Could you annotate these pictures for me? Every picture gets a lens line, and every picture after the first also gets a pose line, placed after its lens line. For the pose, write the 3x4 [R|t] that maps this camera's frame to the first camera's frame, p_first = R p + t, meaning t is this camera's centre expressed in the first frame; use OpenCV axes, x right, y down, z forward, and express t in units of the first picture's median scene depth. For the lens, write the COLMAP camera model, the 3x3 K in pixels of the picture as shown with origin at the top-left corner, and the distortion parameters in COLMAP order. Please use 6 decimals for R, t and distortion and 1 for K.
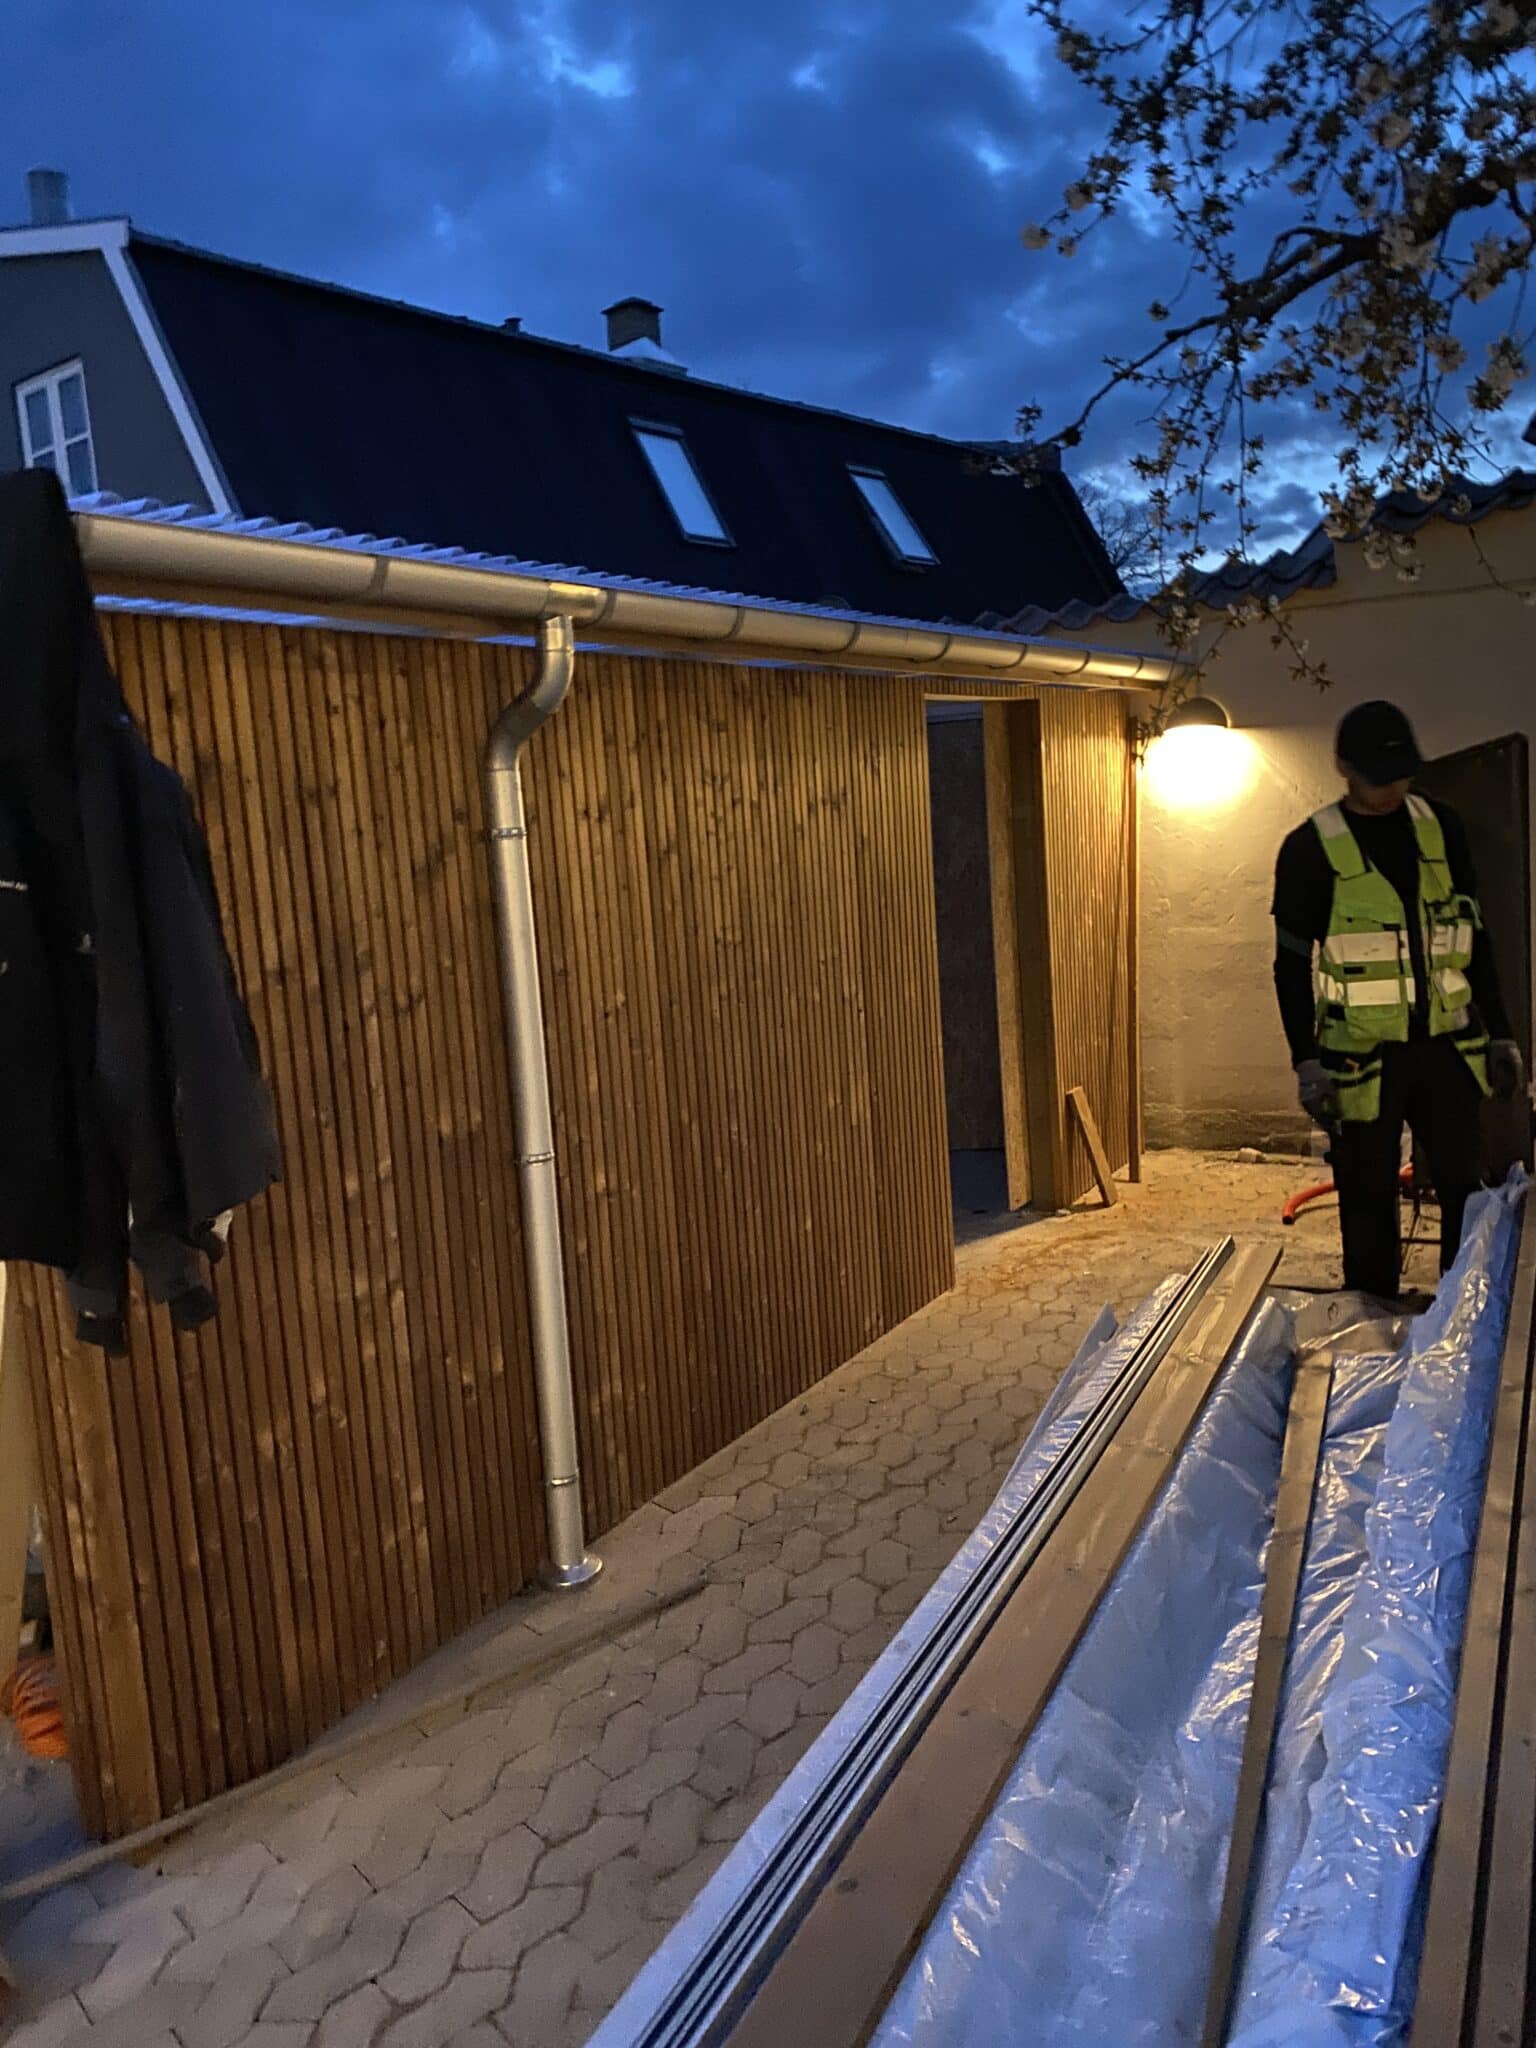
lens RADIAL K [[1540.7, 0, 768.0], [0, 1540.7, 1024.0], [0, 0, 1]] dist [0.003271, 0.009816]
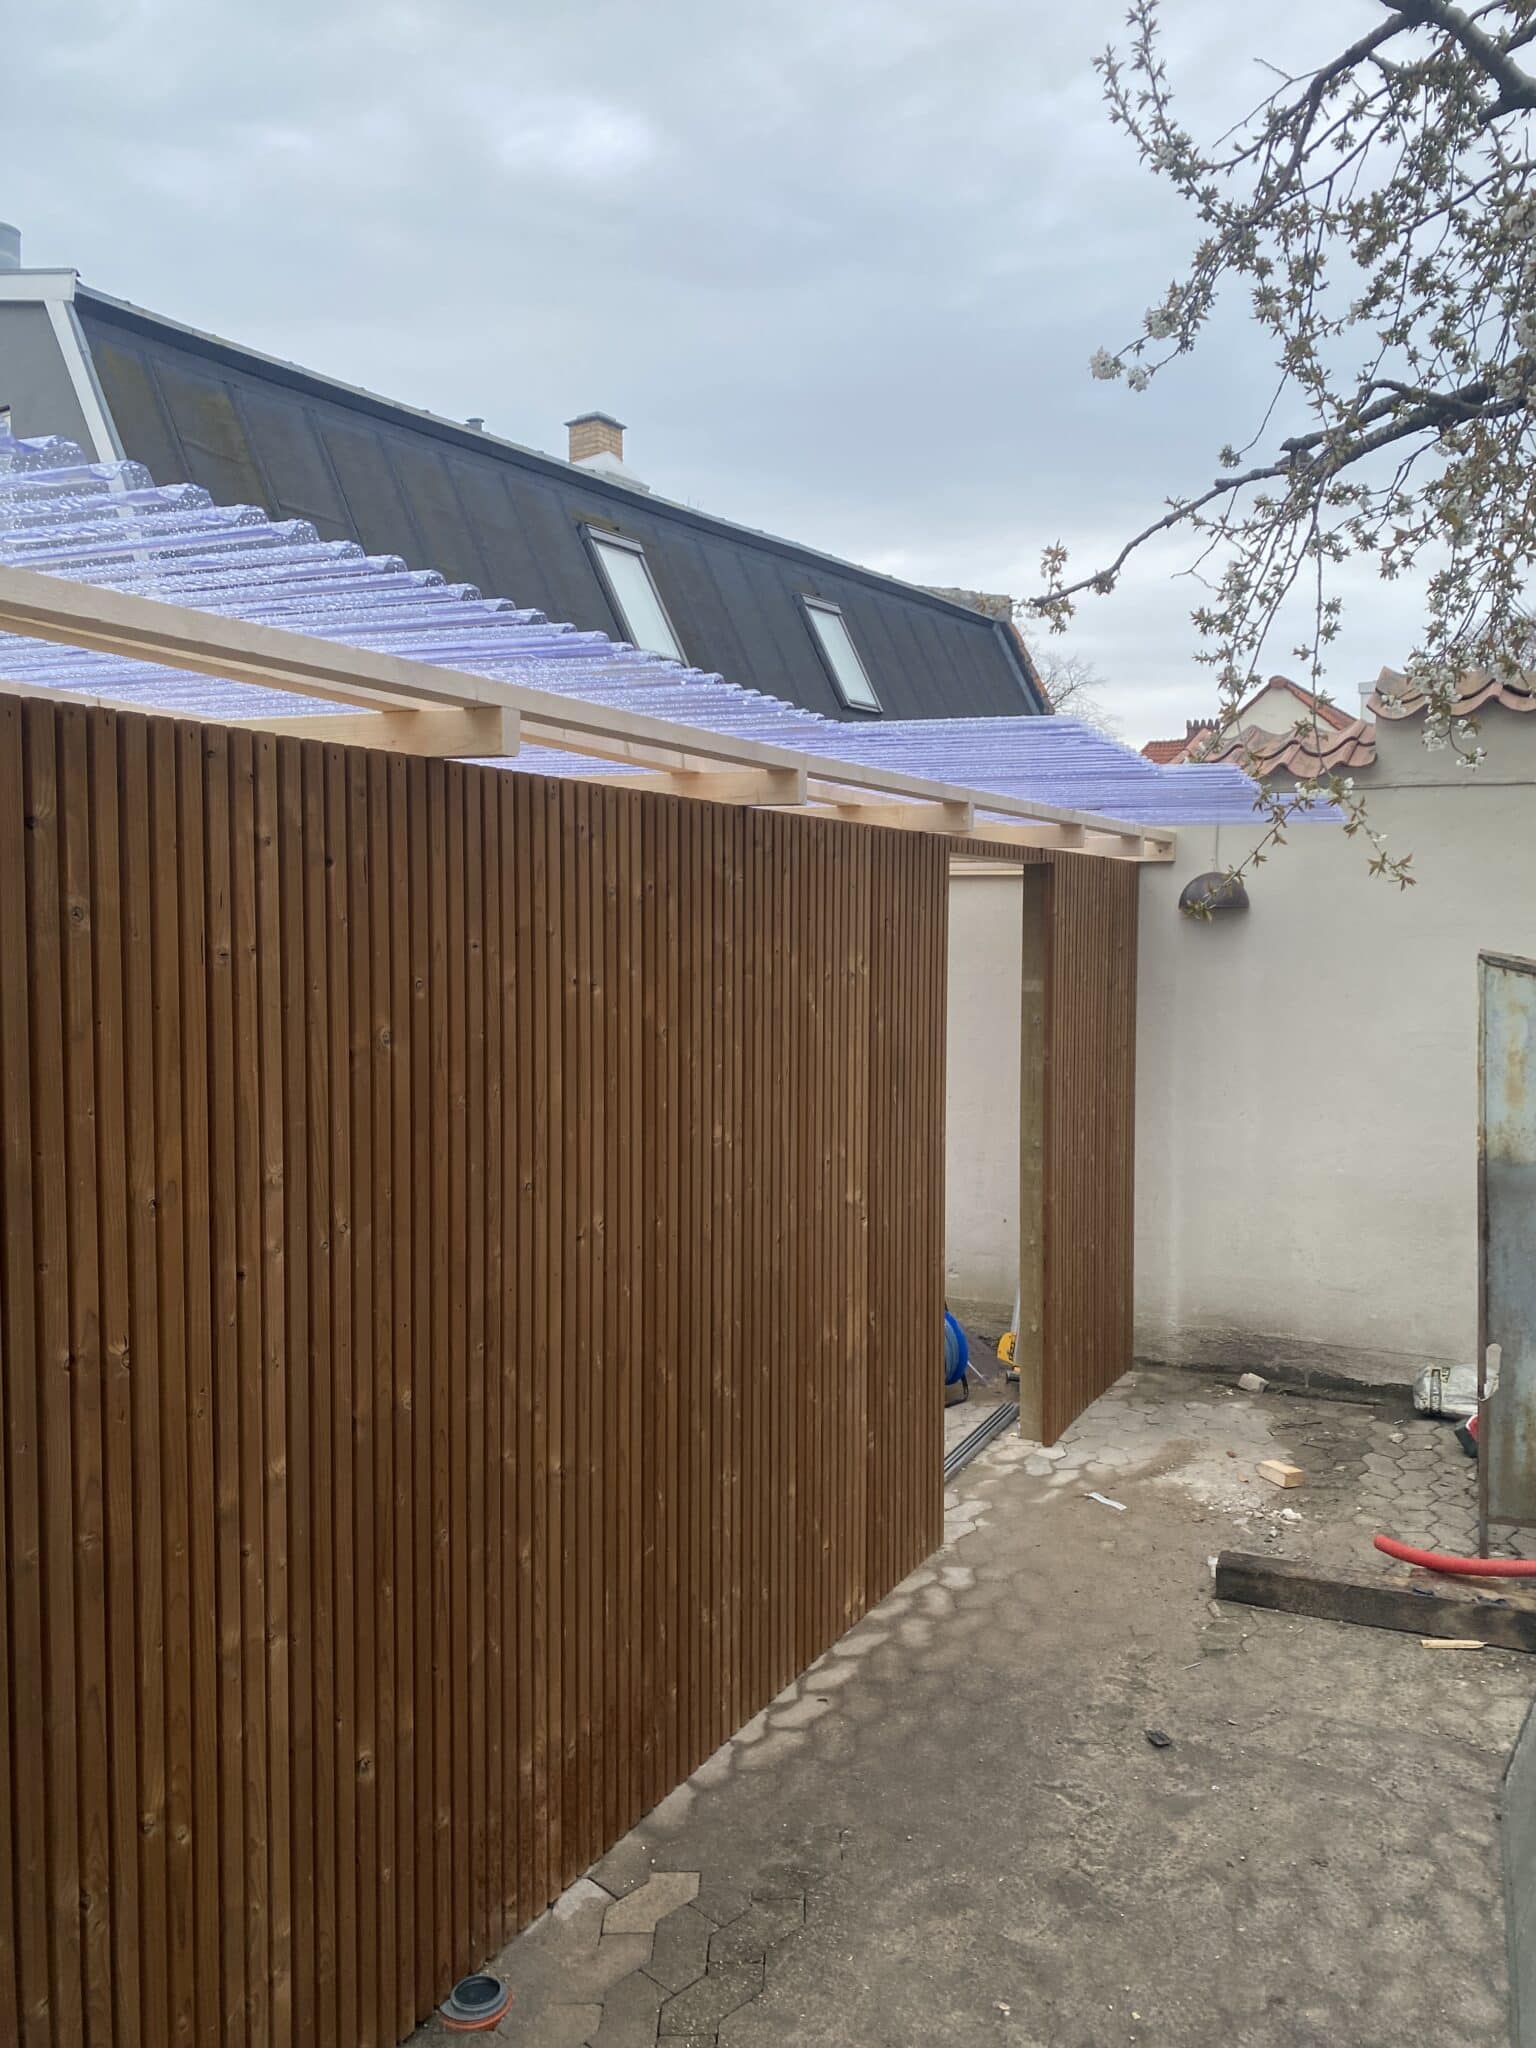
lens RADIAL K [[1540.7, 0, 768.0], [0, 1540.7, 1024.0], [0, 0, 1]] dist [0.003271, 0.009816]
pose [[0.995897, 0.067363, 0.060431, -0.047142], [-0.062668, 0.995099, -0.076487, -0.047550], [-0.065287, 0.072386, 0.995238, 0.151387]]
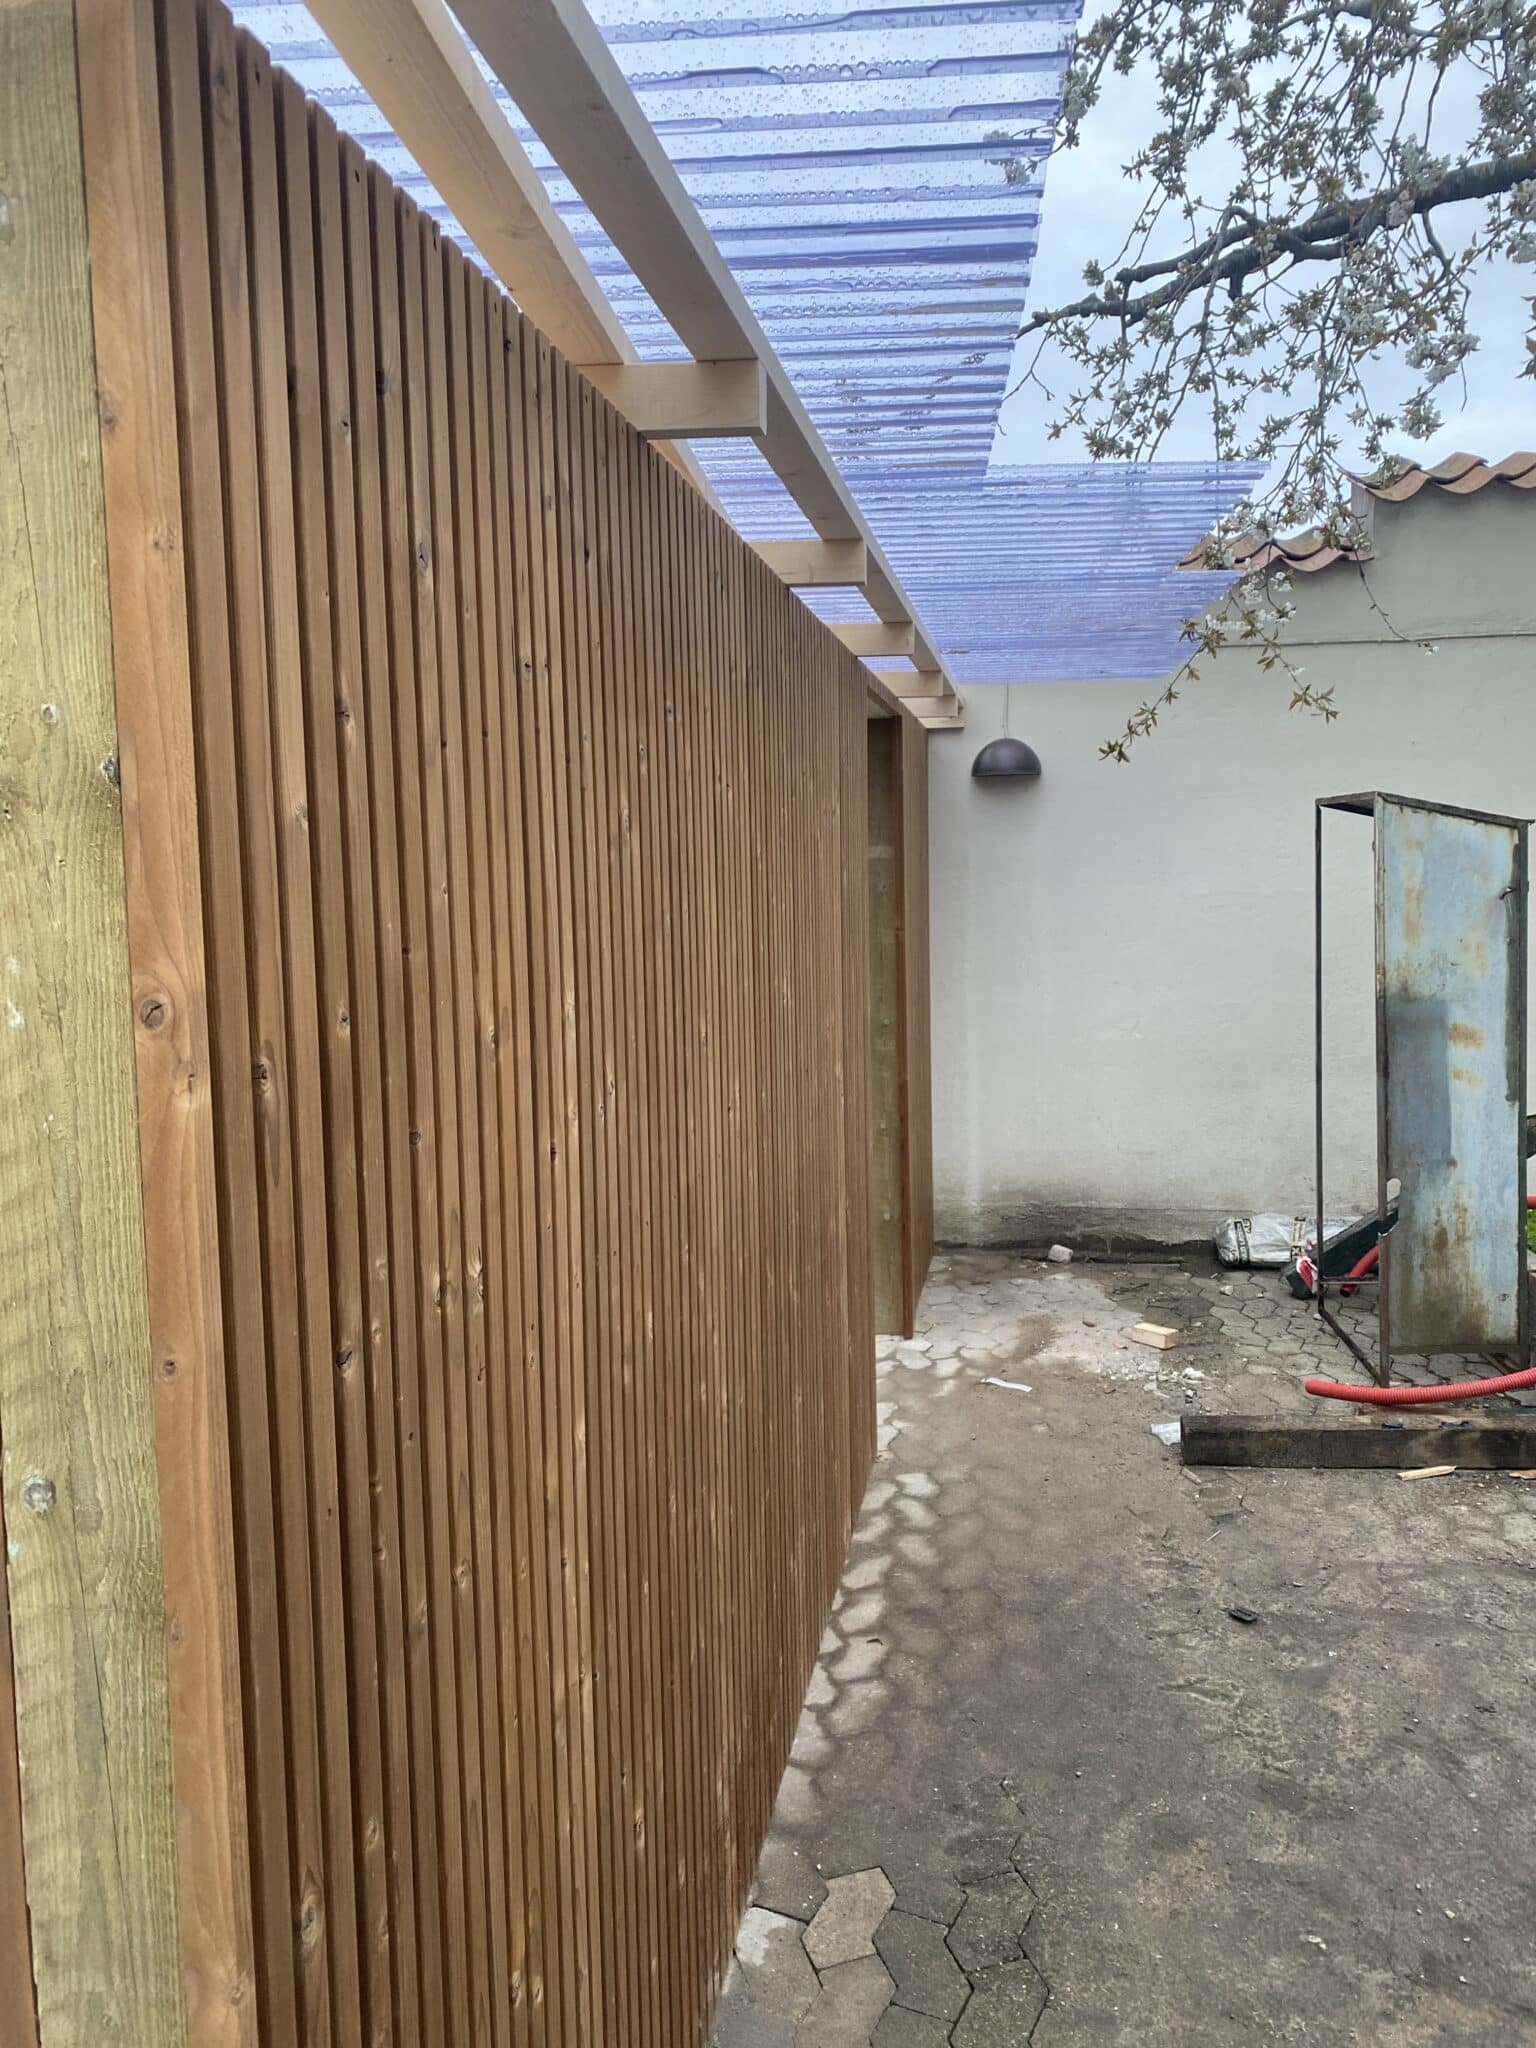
lens RADIAL K [[1548.5, 0, 763.9], [0, 1548.5, 1005.7], [0, 0, 1]] dist [0.001730, 0.002766]
pose [[0.924736, 0.018366, 0.380166, -0.246477], [0.002676, 0.998497, -0.054745, -0.011285], [-0.380600, 0.051642, 0.923297, 0.319125]]
